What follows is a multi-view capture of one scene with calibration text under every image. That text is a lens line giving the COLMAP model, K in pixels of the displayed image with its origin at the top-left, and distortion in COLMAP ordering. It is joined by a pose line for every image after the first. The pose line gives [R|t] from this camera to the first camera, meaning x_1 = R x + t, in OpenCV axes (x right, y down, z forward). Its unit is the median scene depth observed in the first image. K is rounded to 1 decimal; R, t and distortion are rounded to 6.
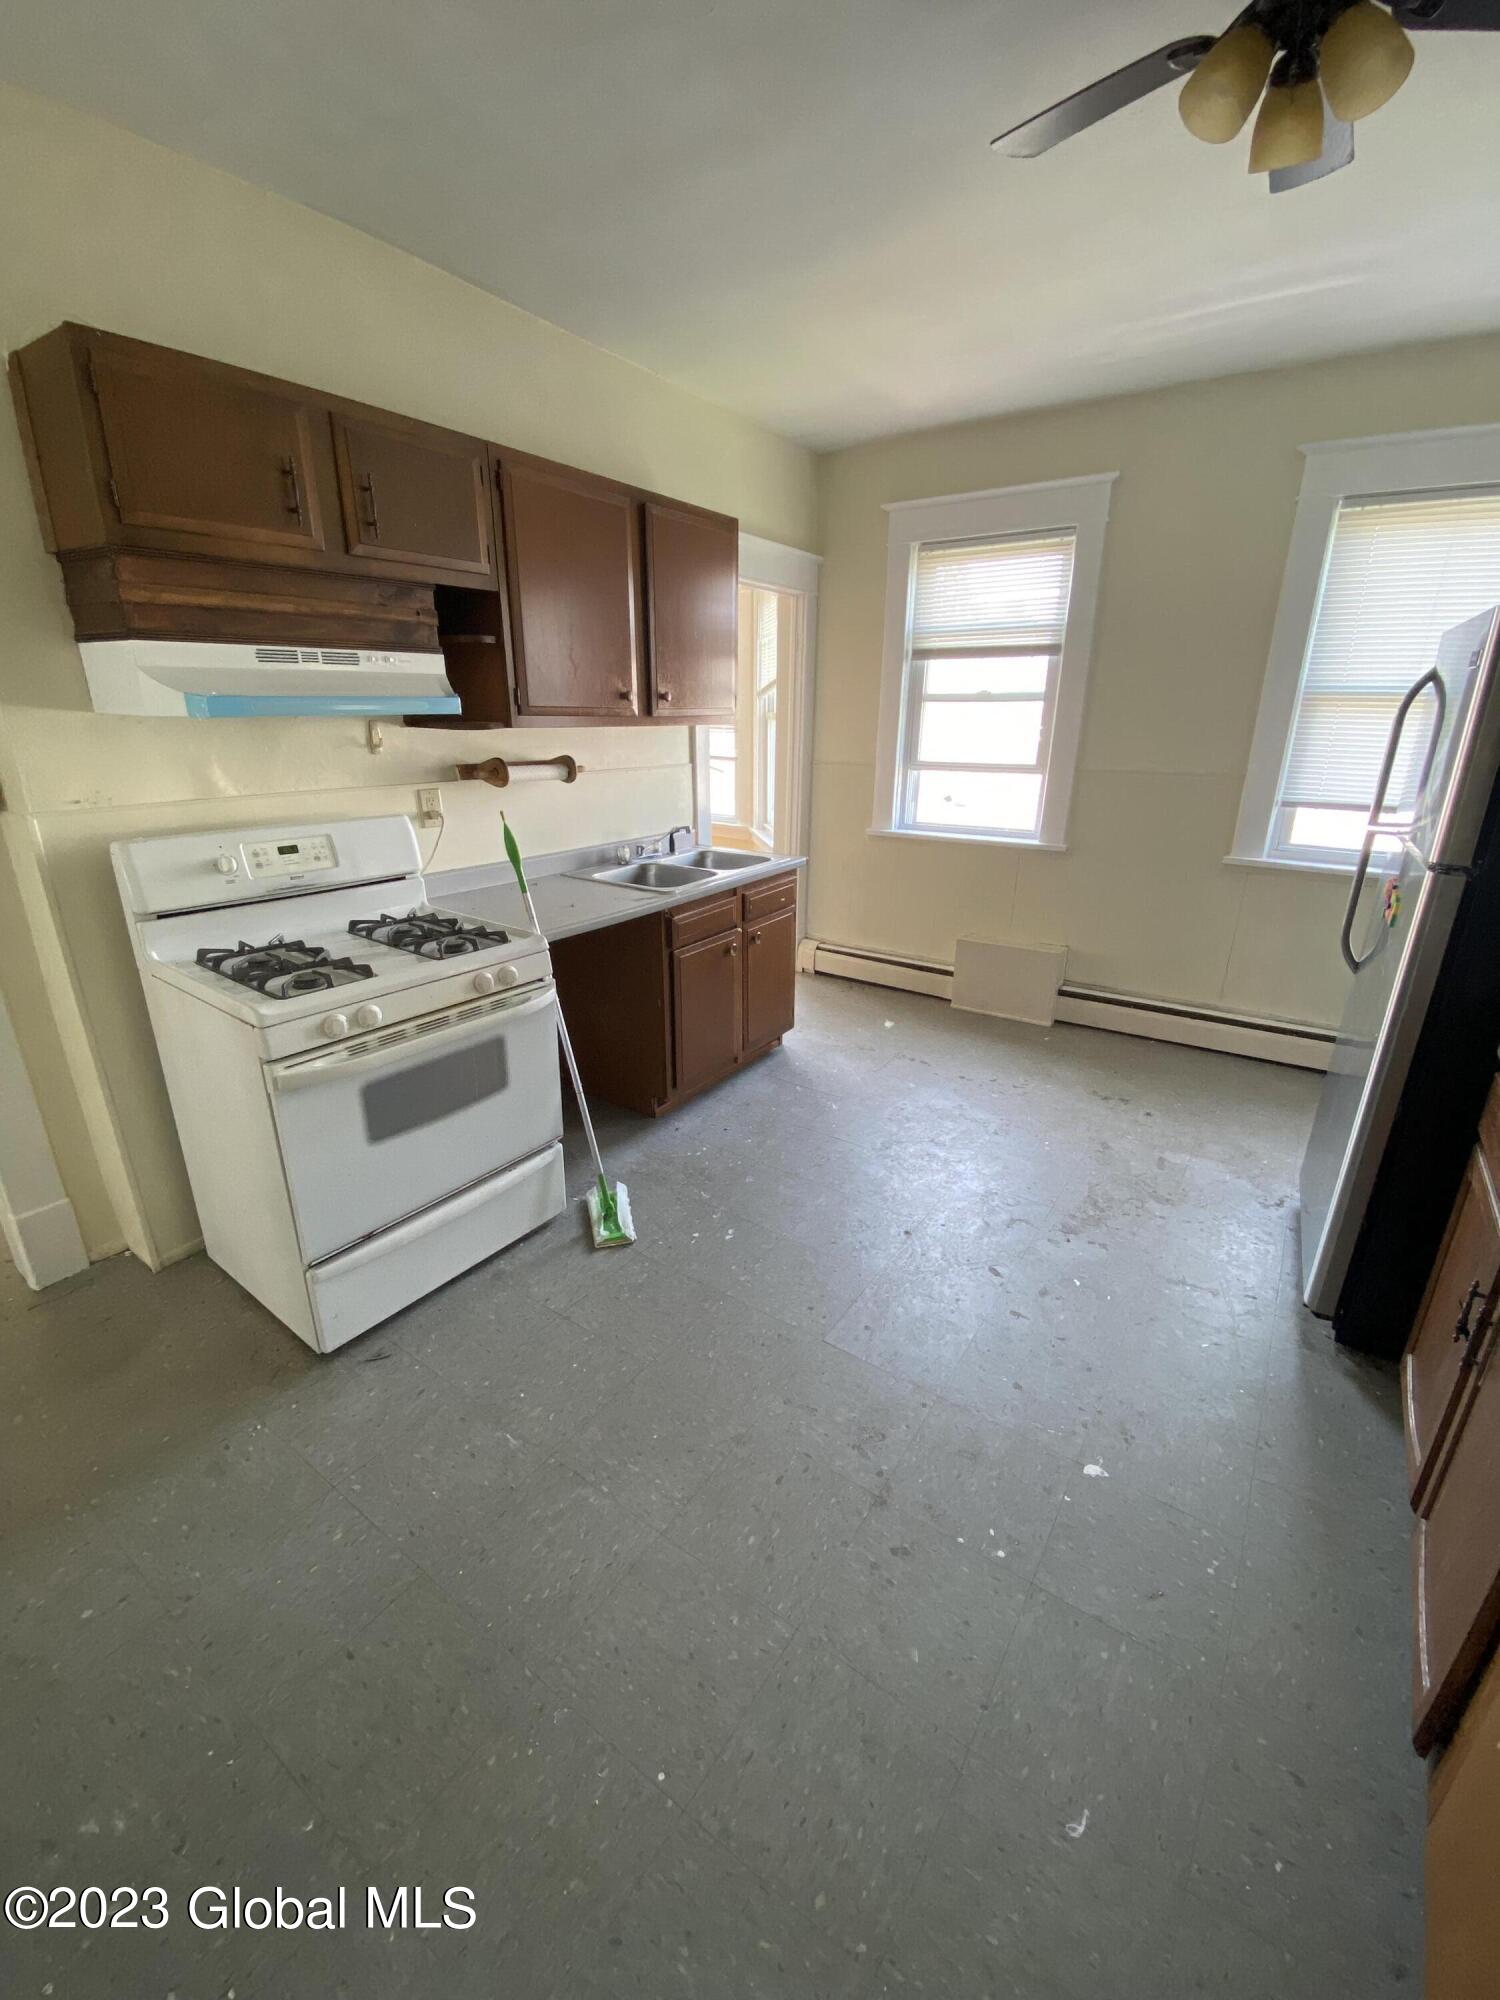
lens RADIAL K [[813.4, 0, 750.0], [0, 813.4, 1000.0], [0, 0, 1]] dist [0.011696, -0.016888]
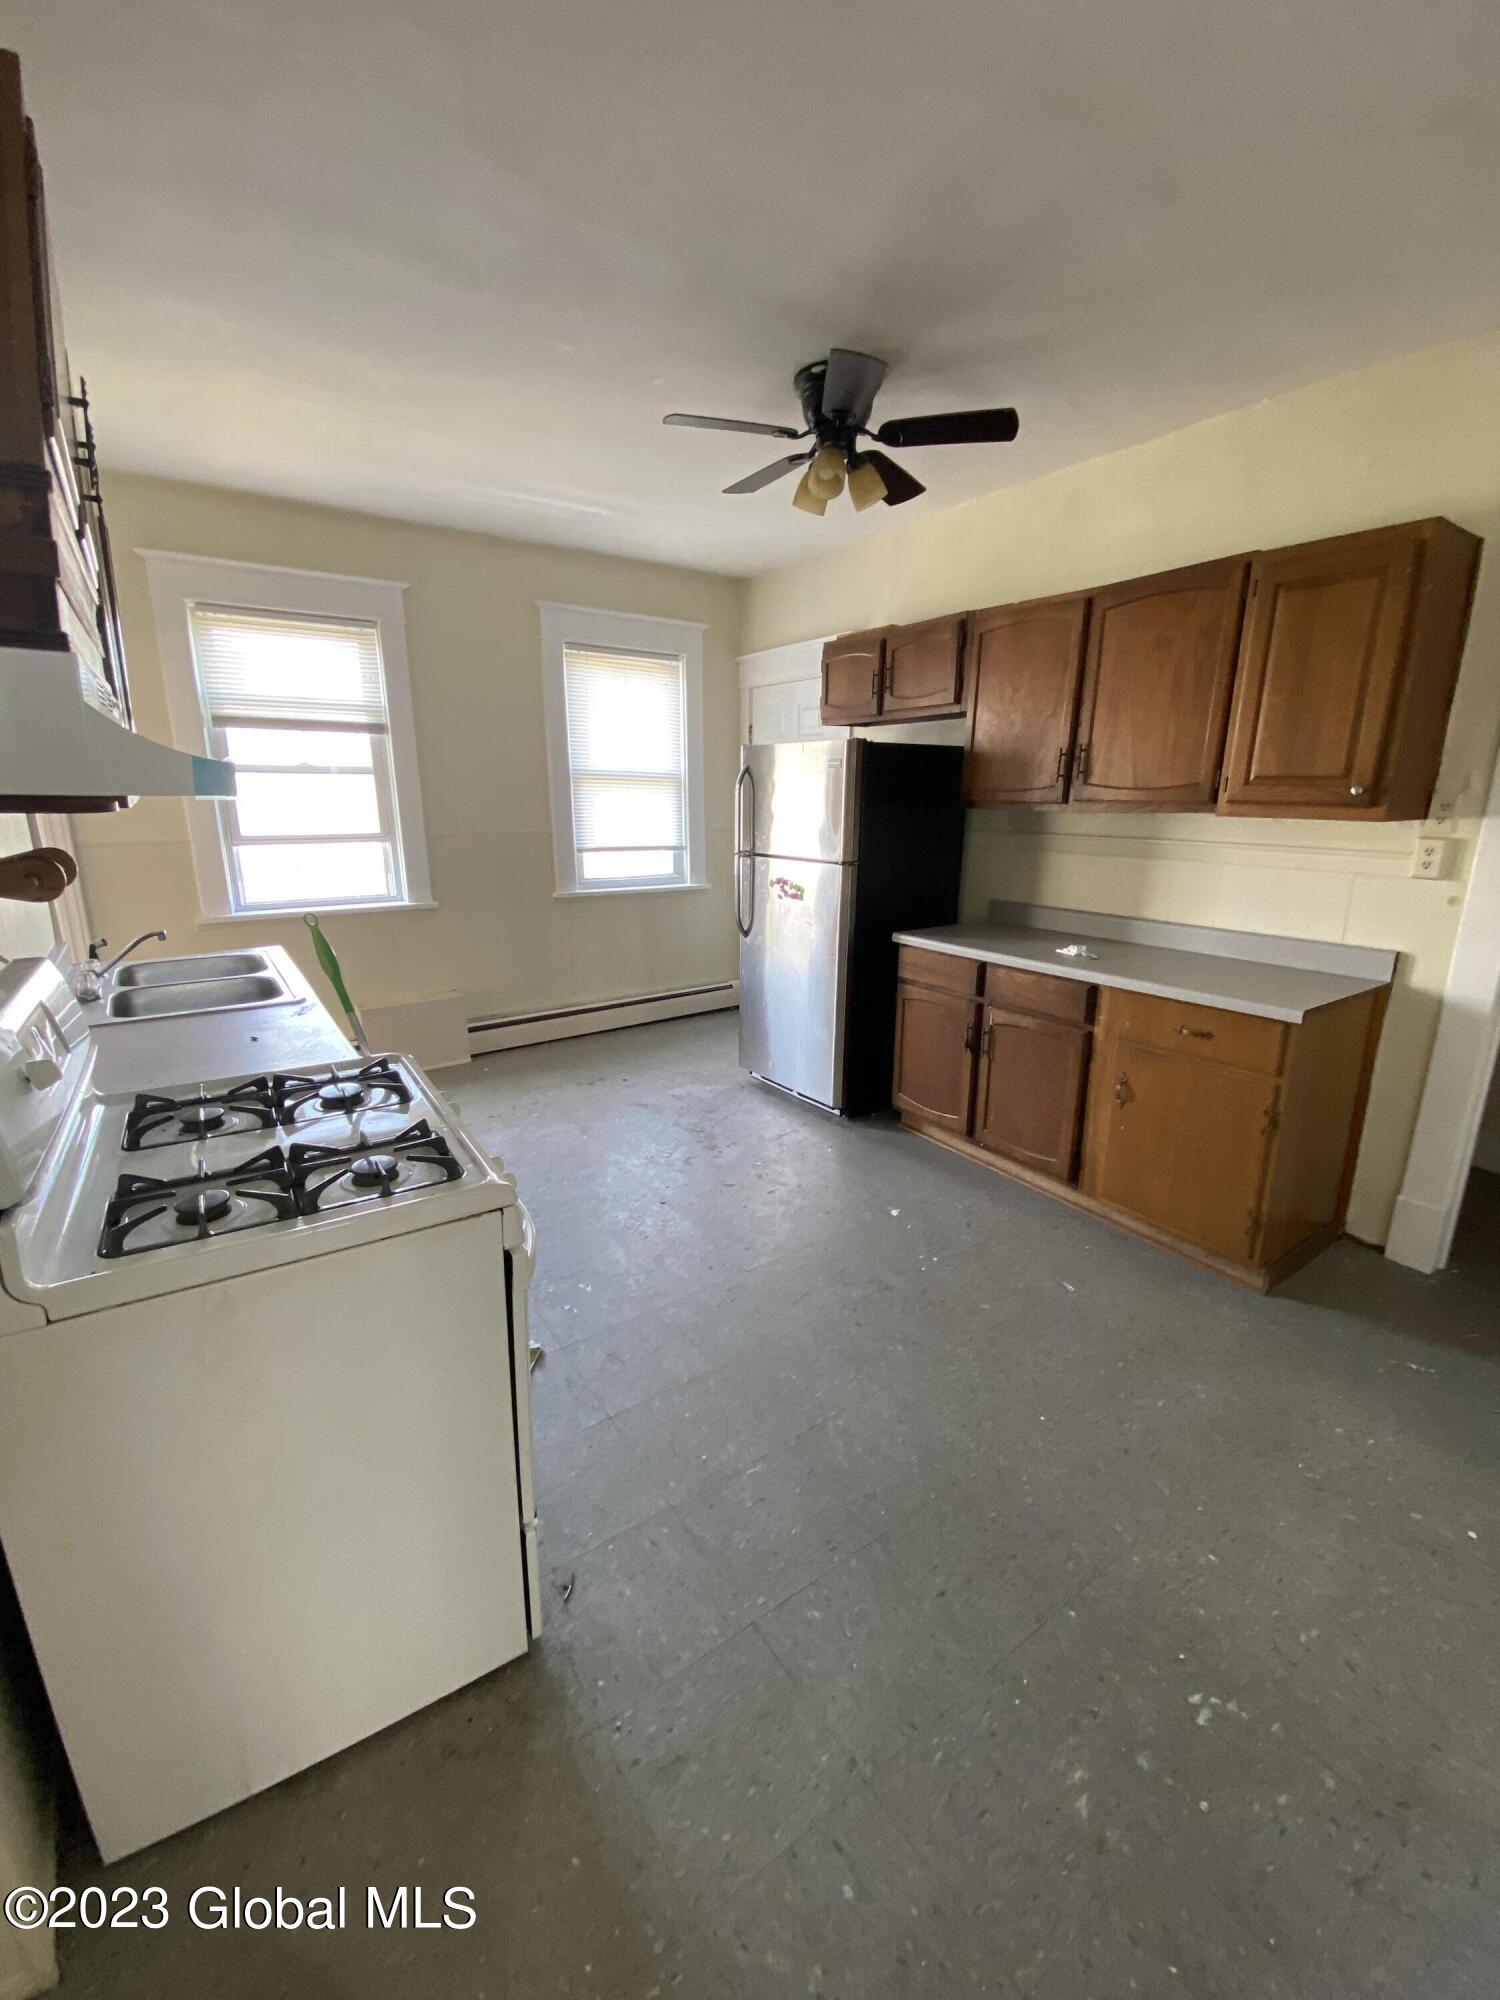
lens RADIAL K [[815.6, 0, 750.0], [0, 815.6, 1000.0], [0, 0, 1]] dist [0.025960, -0.025957]
pose [[0.345494, -0.235051, 0.908507, -0.535993], [0.310475, 0.942233, 0.125707, -0.075179], [-0.885573, 0.238638, 0.398513, 0.217442]]
